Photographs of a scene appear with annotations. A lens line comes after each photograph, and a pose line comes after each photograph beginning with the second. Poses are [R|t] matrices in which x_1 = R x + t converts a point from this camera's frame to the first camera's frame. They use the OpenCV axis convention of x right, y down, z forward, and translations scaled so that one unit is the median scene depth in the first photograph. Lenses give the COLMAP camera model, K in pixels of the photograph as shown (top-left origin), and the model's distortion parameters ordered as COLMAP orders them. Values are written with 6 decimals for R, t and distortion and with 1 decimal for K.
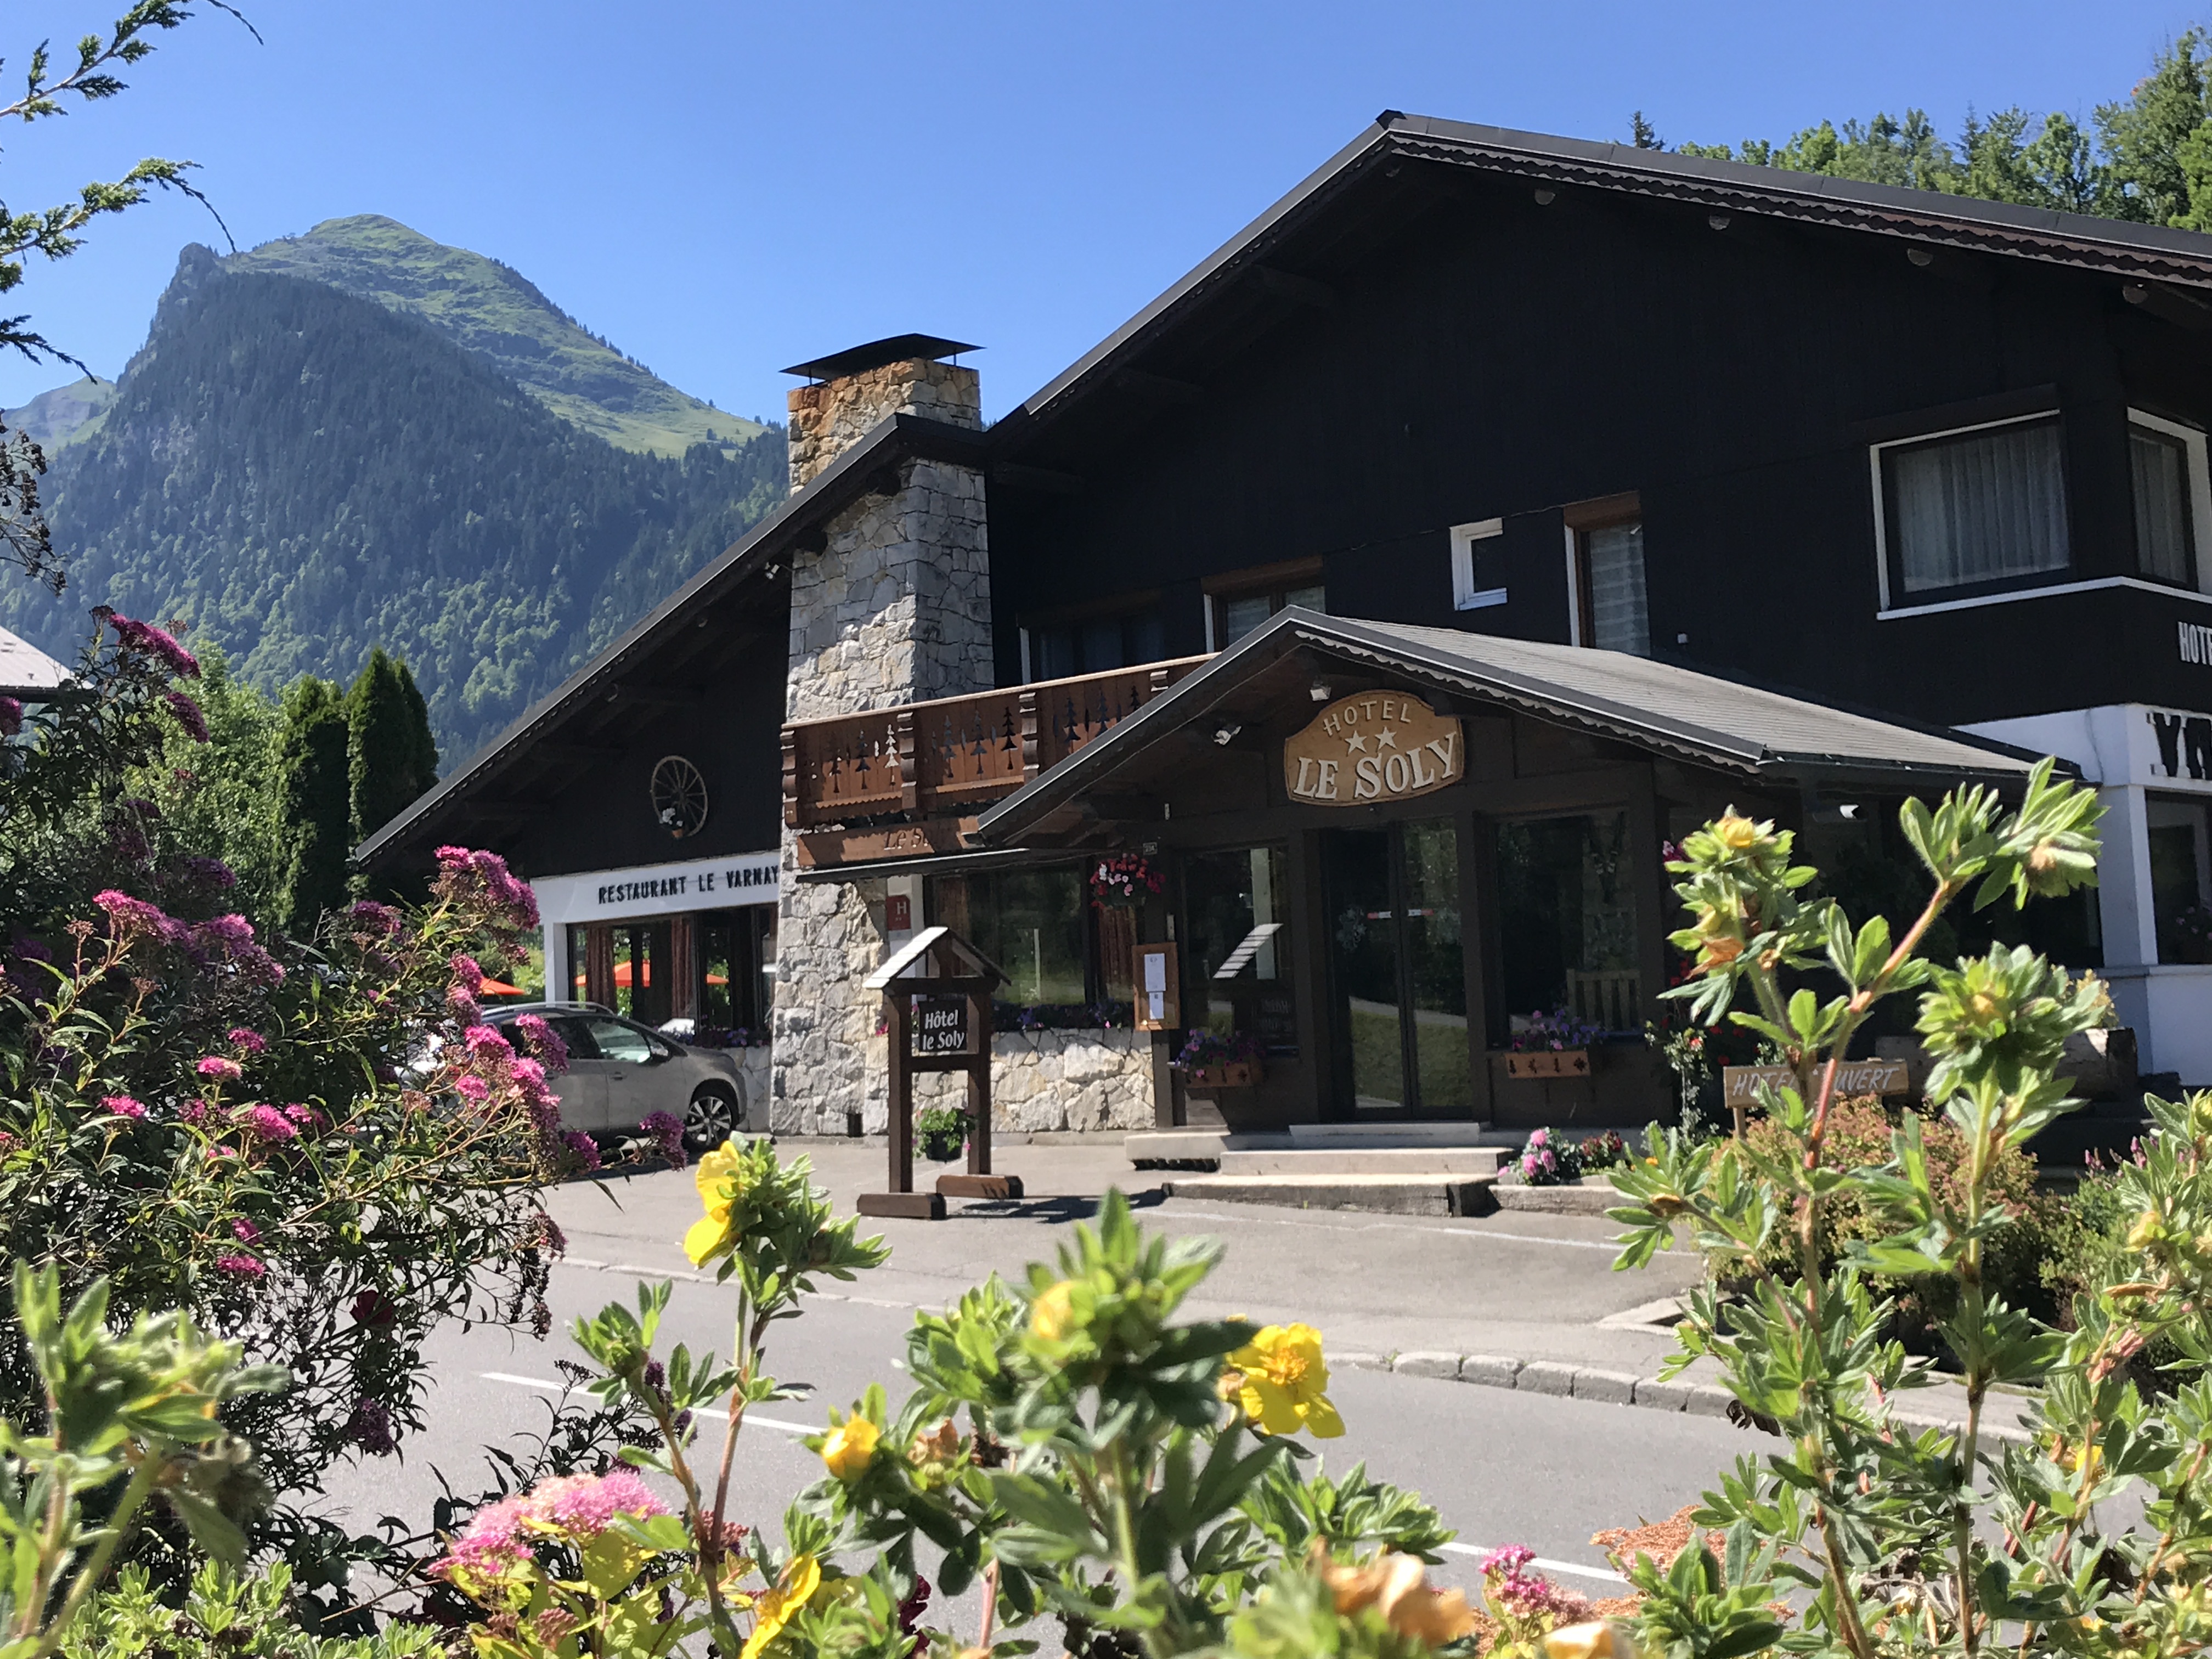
lens RADIAL K [[2865.2, 0, 1106.0], [0, 2865.2, 829.5], [0, 0, 1]] dist [0.008734, 0.010078]
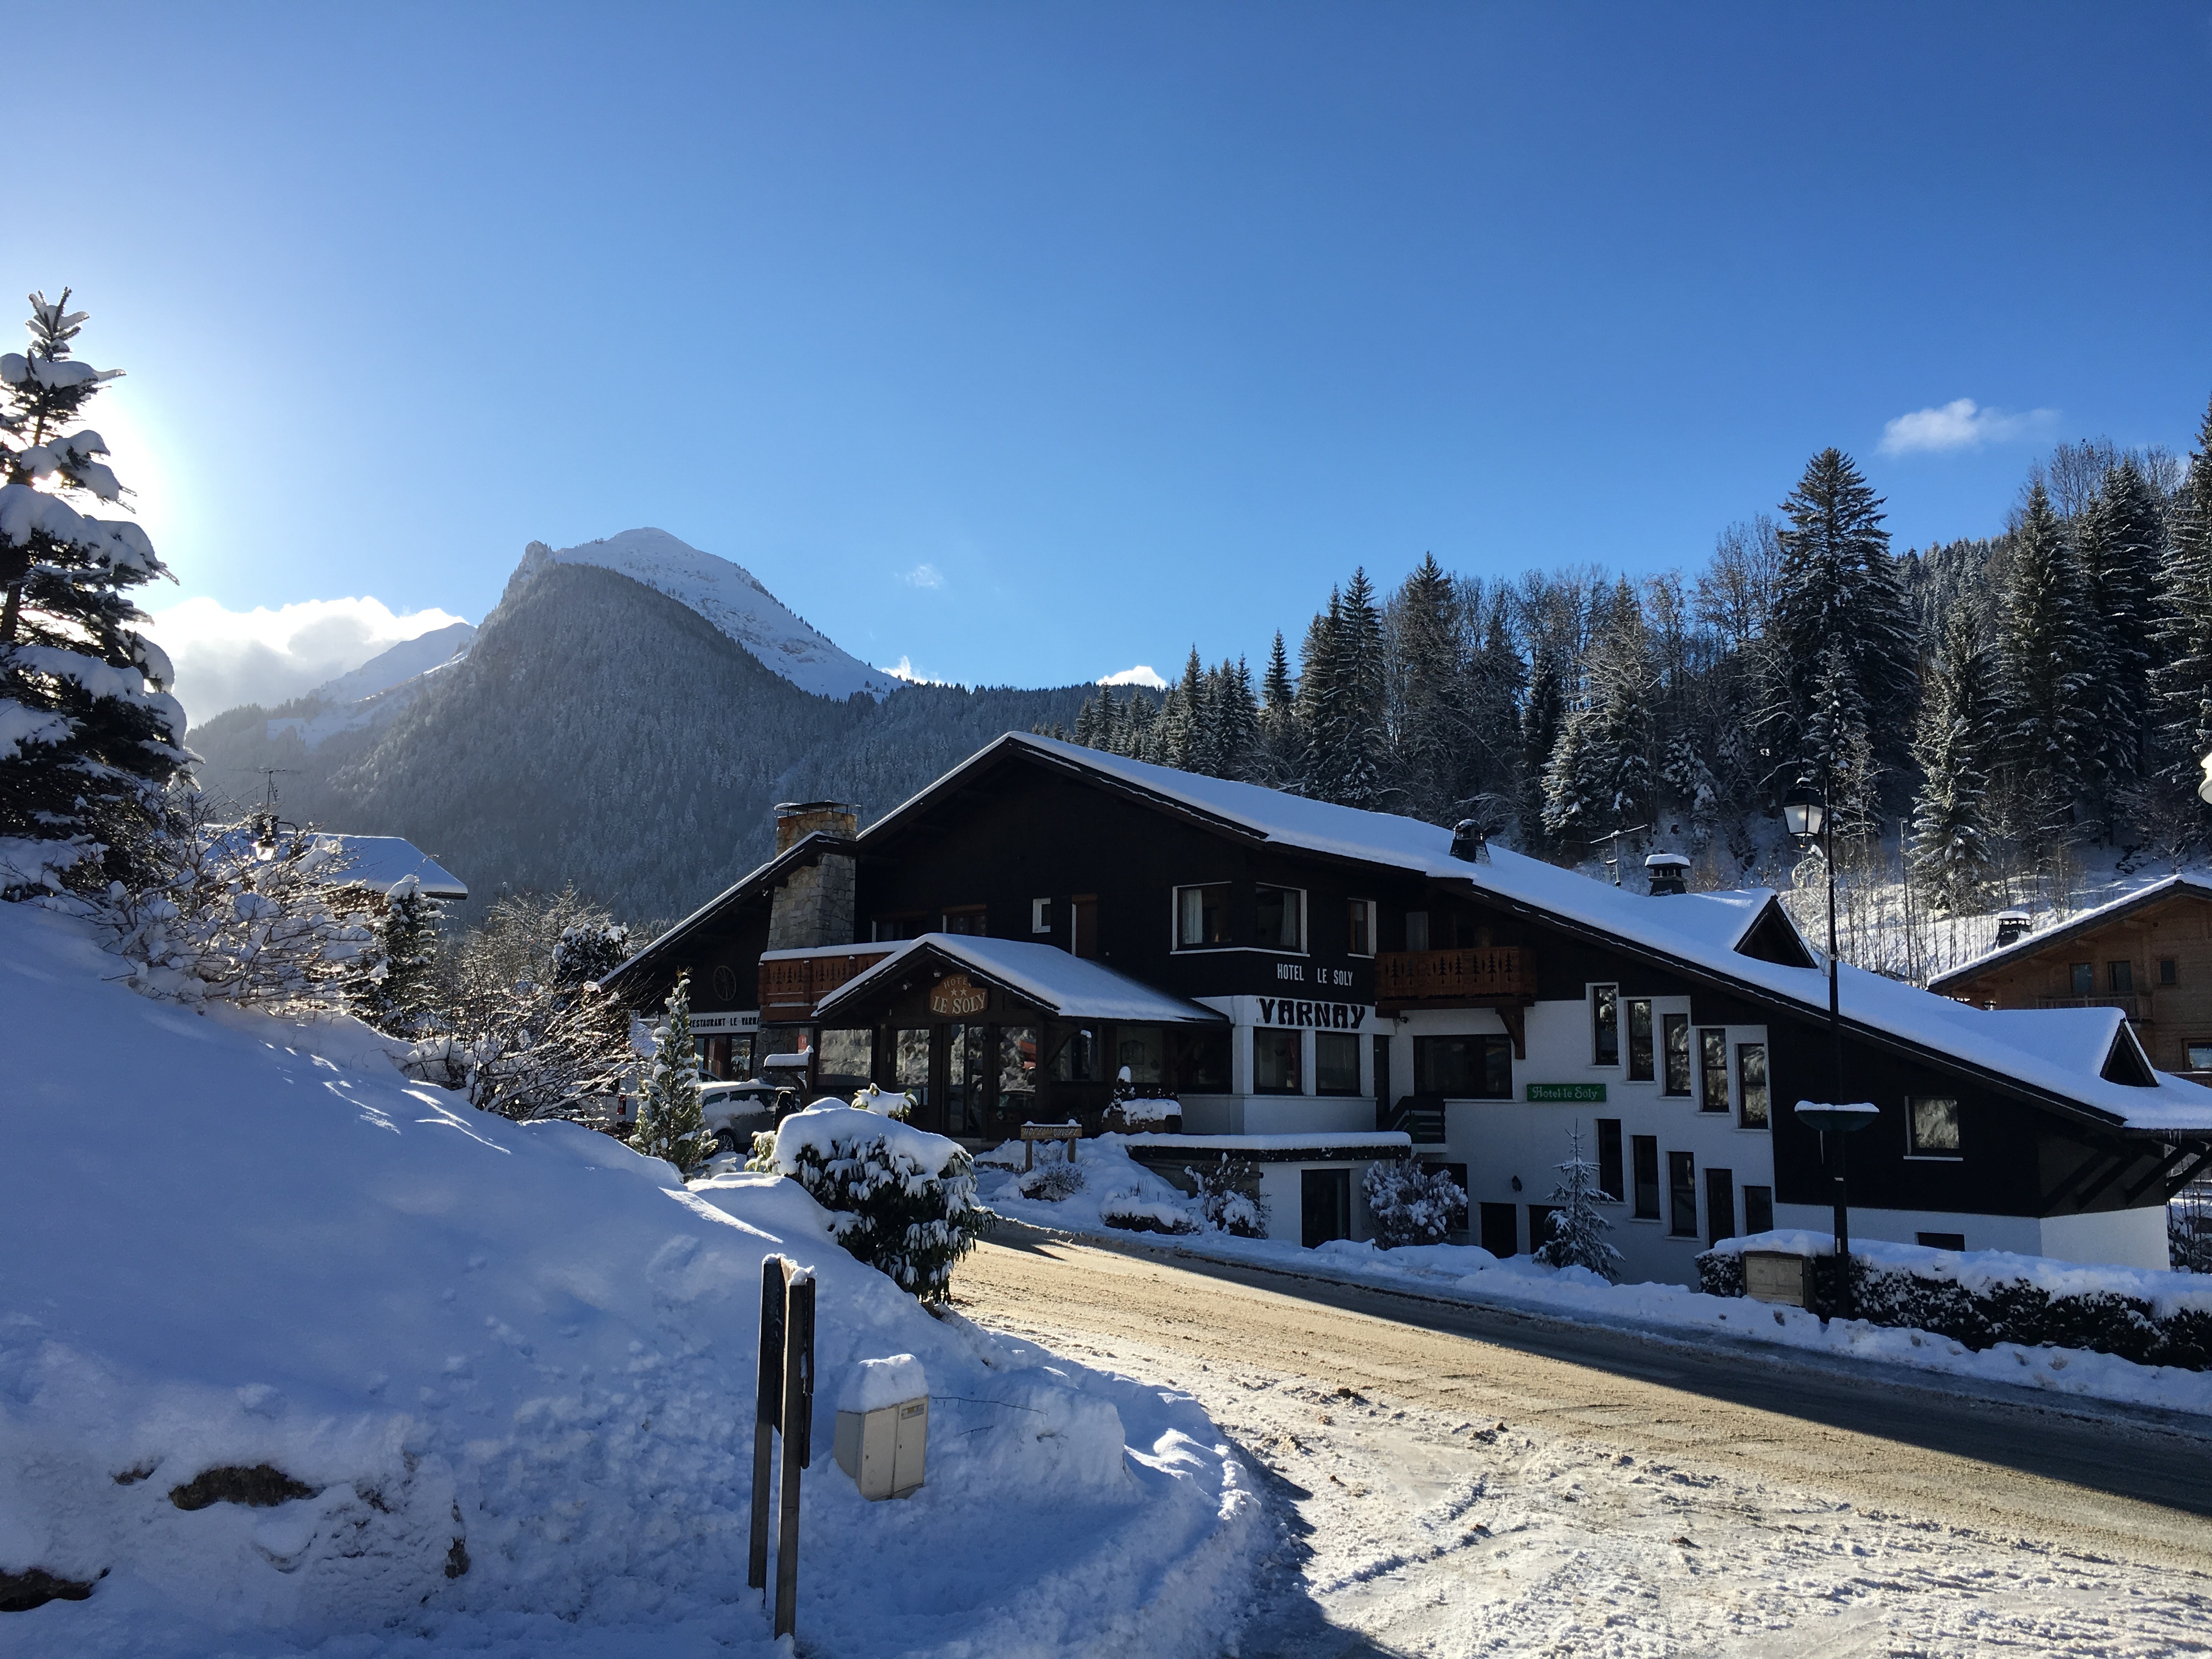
lens RADIAL K [[1844.0, 0, 1106.0], [0, 1844.0, 829.5], [0, 0, 1]] dist [-0.000430, -0.000060]
pose [[0.998289, 0.058268, 0.004952, 0.173696], [-0.057731, 0.995485, -0.075341, -0.049998], [-0.009319, 0.074926, 0.997146, -0.589643]]
